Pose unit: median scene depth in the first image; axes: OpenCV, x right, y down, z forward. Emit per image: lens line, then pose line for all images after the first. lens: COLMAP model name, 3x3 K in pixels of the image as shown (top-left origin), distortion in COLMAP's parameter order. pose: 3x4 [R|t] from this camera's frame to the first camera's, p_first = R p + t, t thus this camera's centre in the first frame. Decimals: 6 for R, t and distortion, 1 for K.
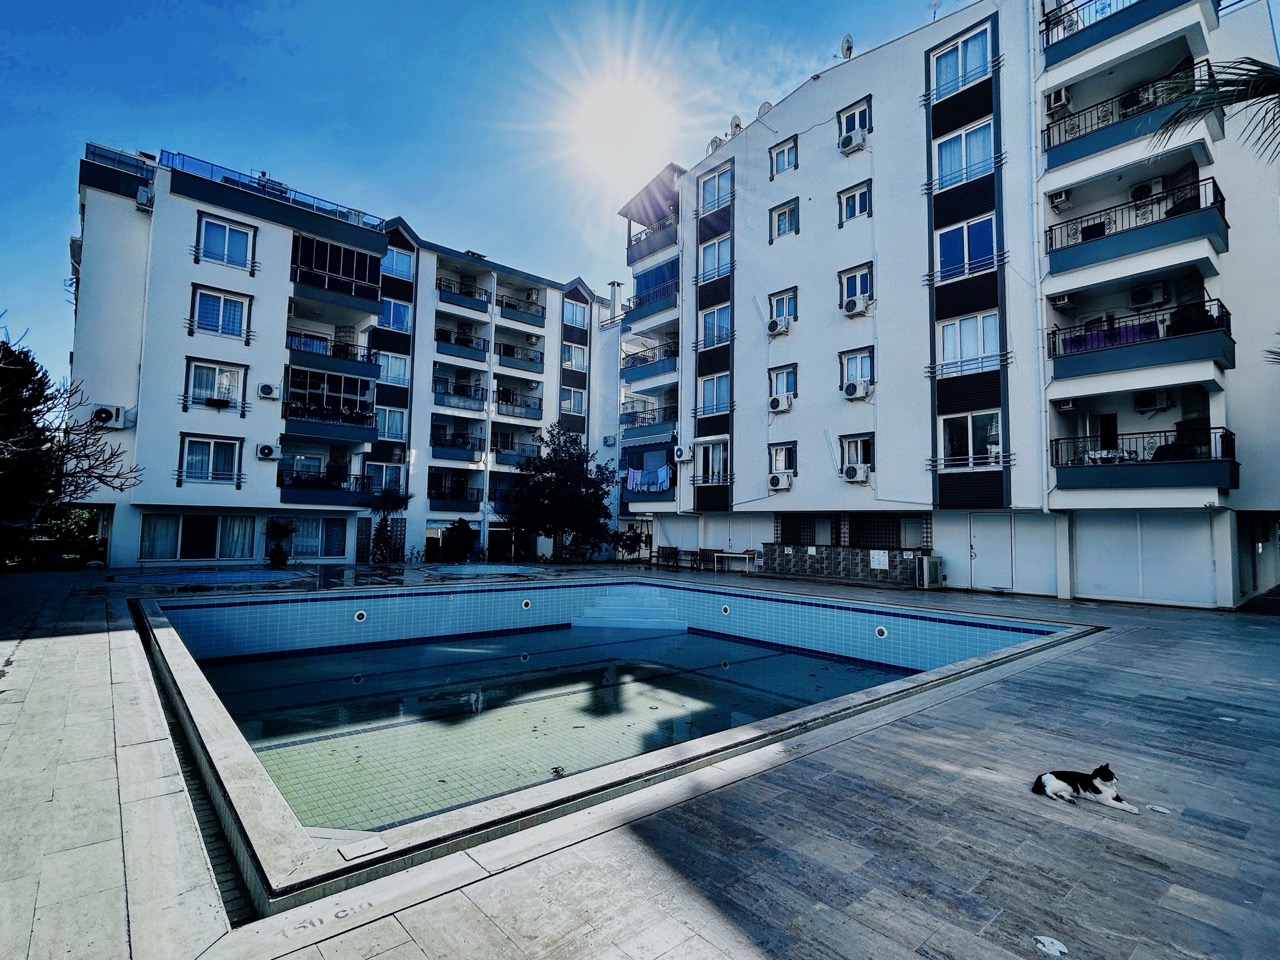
lens RADIAL K [[641.3, 0, 640.0], [0, 641.3, 480.0], [0, 0, 1]] dist [-0.002061, -0.000259]
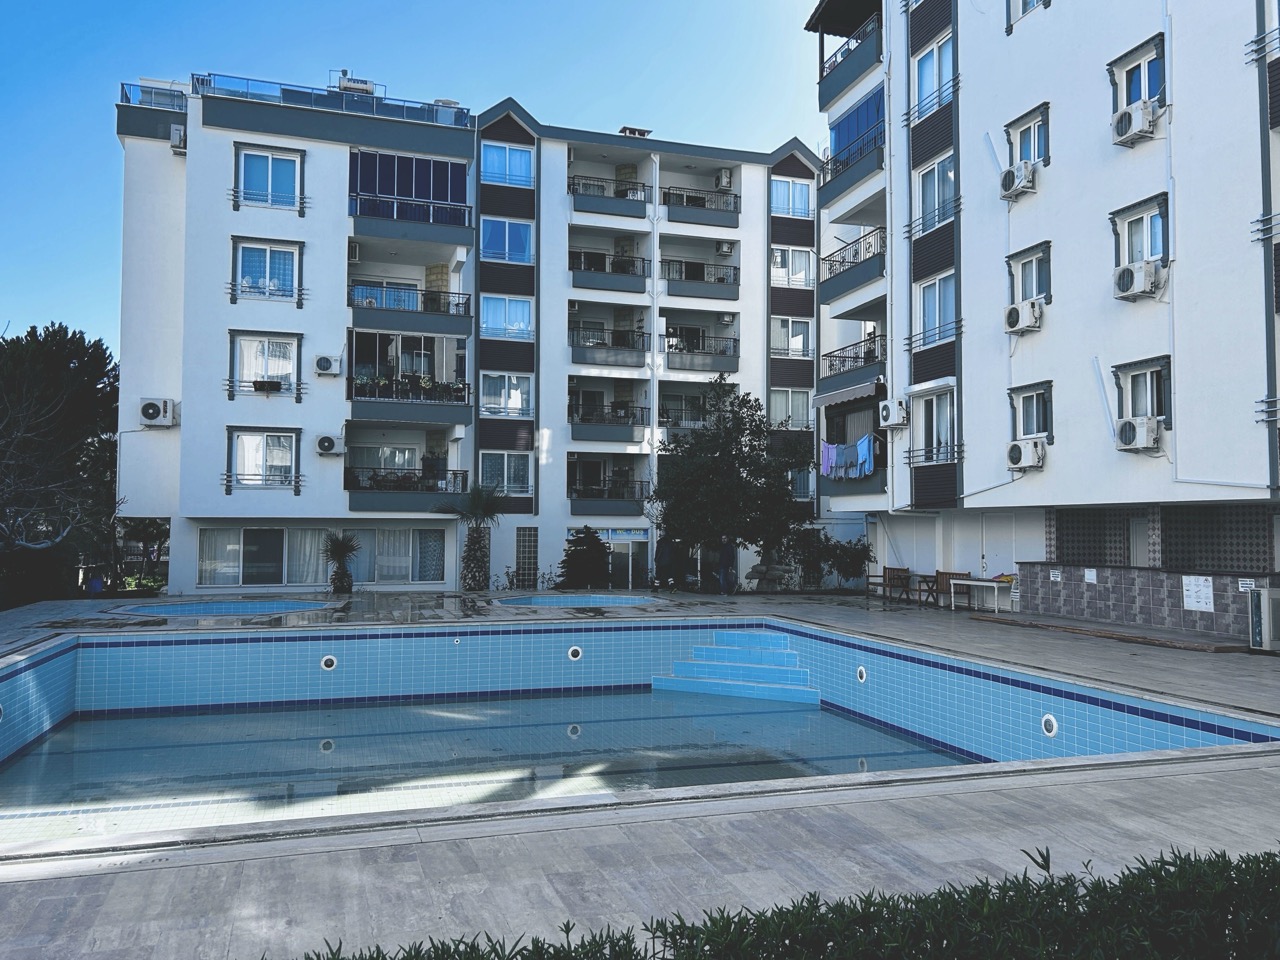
lens RADIAL K [[1001.2, 0, 634.8], [0, 1001.2, 485.0], [0, 0, 1]] dist [0.068739, -0.087564]
pose [[0.918747, -0.033067, -0.393459, 0.217075], [0.042438, 0.998984, 0.015139, 0.001143], [0.392559, -0.030606, 0.919218, 0.034850]]
